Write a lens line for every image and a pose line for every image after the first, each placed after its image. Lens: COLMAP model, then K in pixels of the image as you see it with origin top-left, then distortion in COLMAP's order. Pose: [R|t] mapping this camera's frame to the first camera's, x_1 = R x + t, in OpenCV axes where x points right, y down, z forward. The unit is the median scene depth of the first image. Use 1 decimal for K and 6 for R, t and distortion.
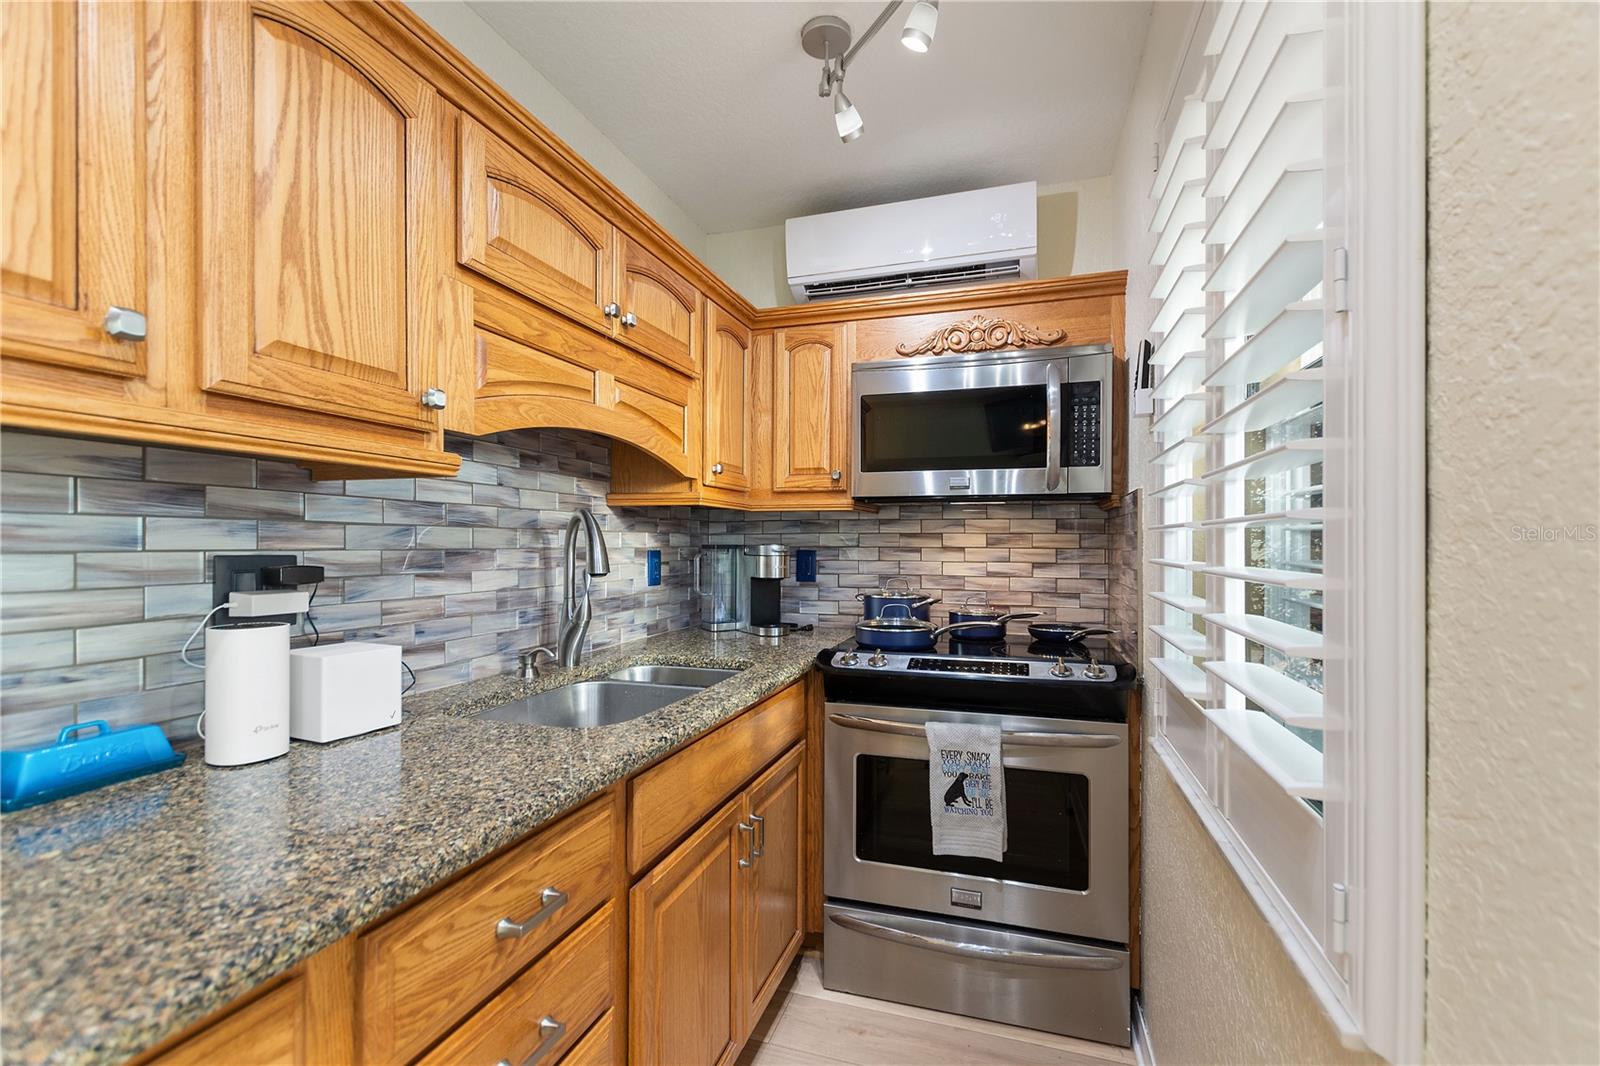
lens RADIAL K [[700.9, 0, 800.4], [0, 700.9, 551.9], [0, 0, 1]] dist [0.003952, 0.000386]
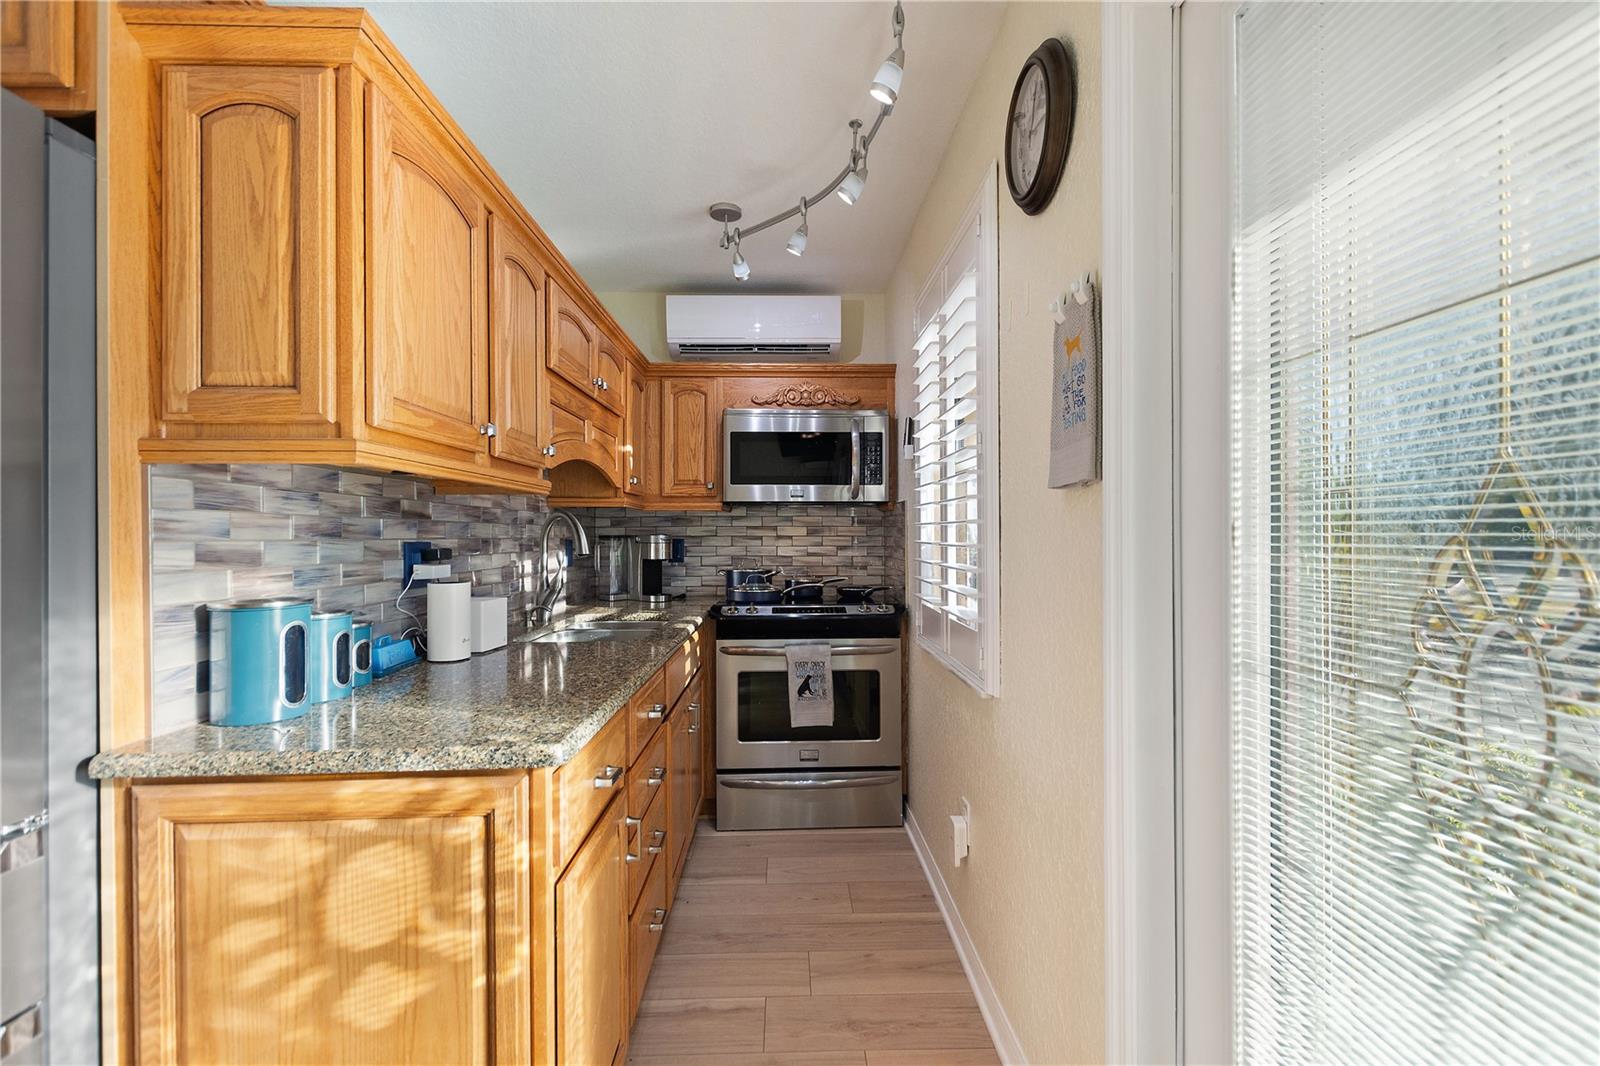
lens RADIAL K [[700.9, 0, 800.4], [0, 700.9, 551.9], [0, 0, 1]] dist [0.003952, 0.000386]
pose [[0.947209, -0.013085, 0.320350, -0.246585], [0.009057, 0.999860, 0.014061, 0.006874], [-0.320489, -0.010417, 0.947195, -0.428170]]
